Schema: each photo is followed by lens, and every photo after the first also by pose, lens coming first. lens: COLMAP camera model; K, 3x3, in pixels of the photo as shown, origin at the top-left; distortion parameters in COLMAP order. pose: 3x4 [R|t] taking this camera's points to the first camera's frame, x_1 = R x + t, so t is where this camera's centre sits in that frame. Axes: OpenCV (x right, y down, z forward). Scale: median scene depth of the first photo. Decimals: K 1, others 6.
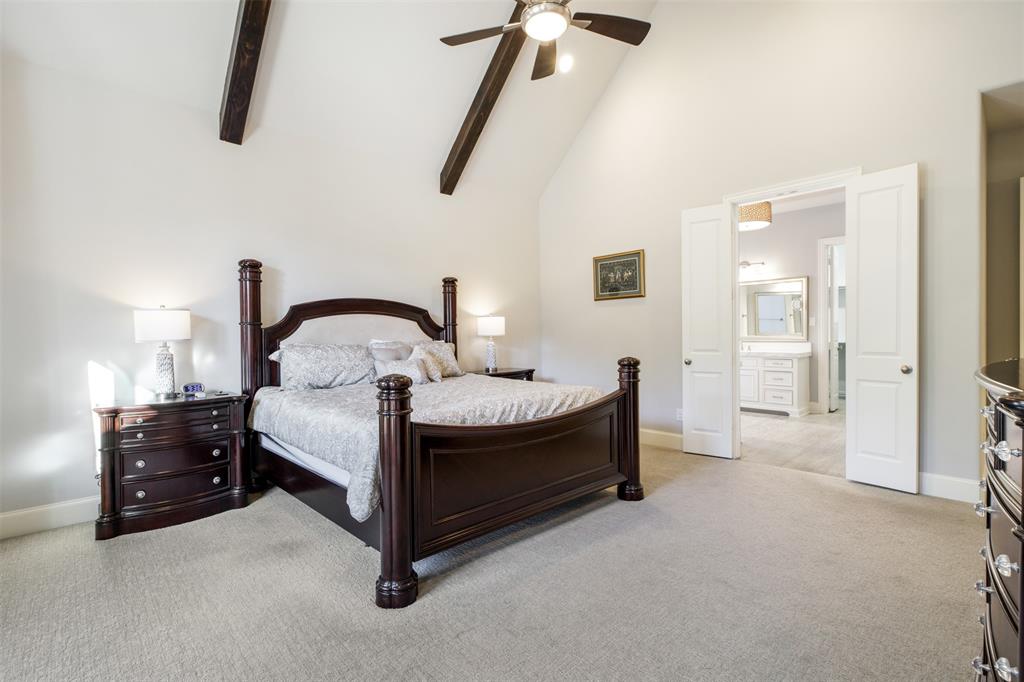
lens RADIAL K [[473.9, 0, 498.2], [0, 473.9, 344.3], [0, 0, 1]] dist [0.000063, -0.000044]
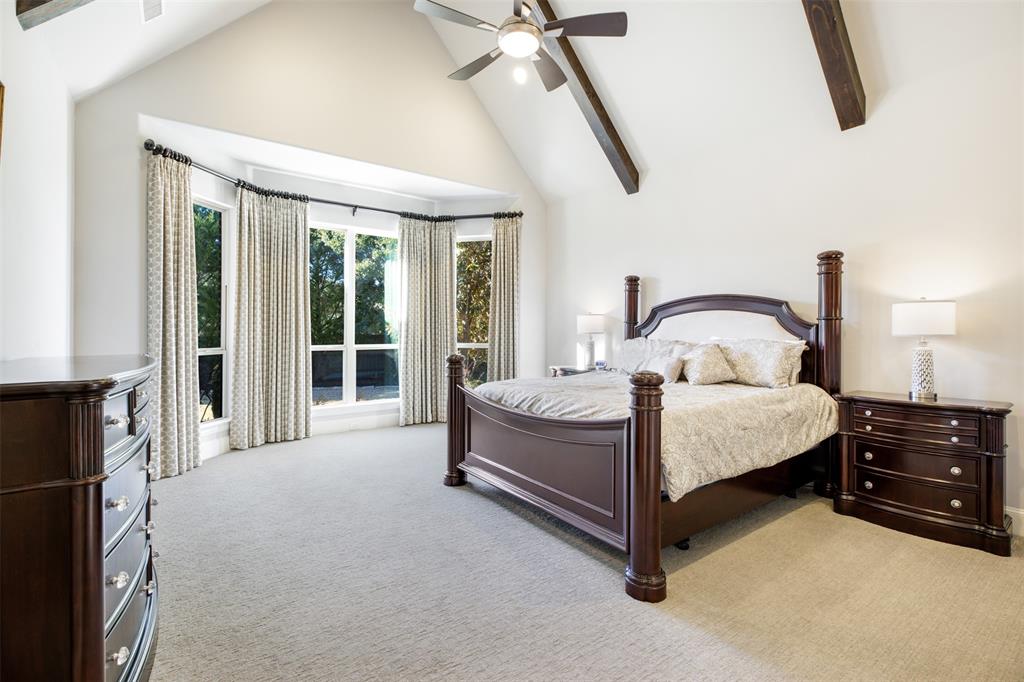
lens RADIAL K [[473.9, 0, 498.2], [0, 473.9, 344.3], [0, 0, 1]] dist [0.000063, -0.000044]
pose [[-0.110632, 0.035210, -0.993238, 0.767130], [-0.020413, 0.999081, 0.037690, -0.023897], [0.993652, 0.024445, -0.109812, 0.692152]]
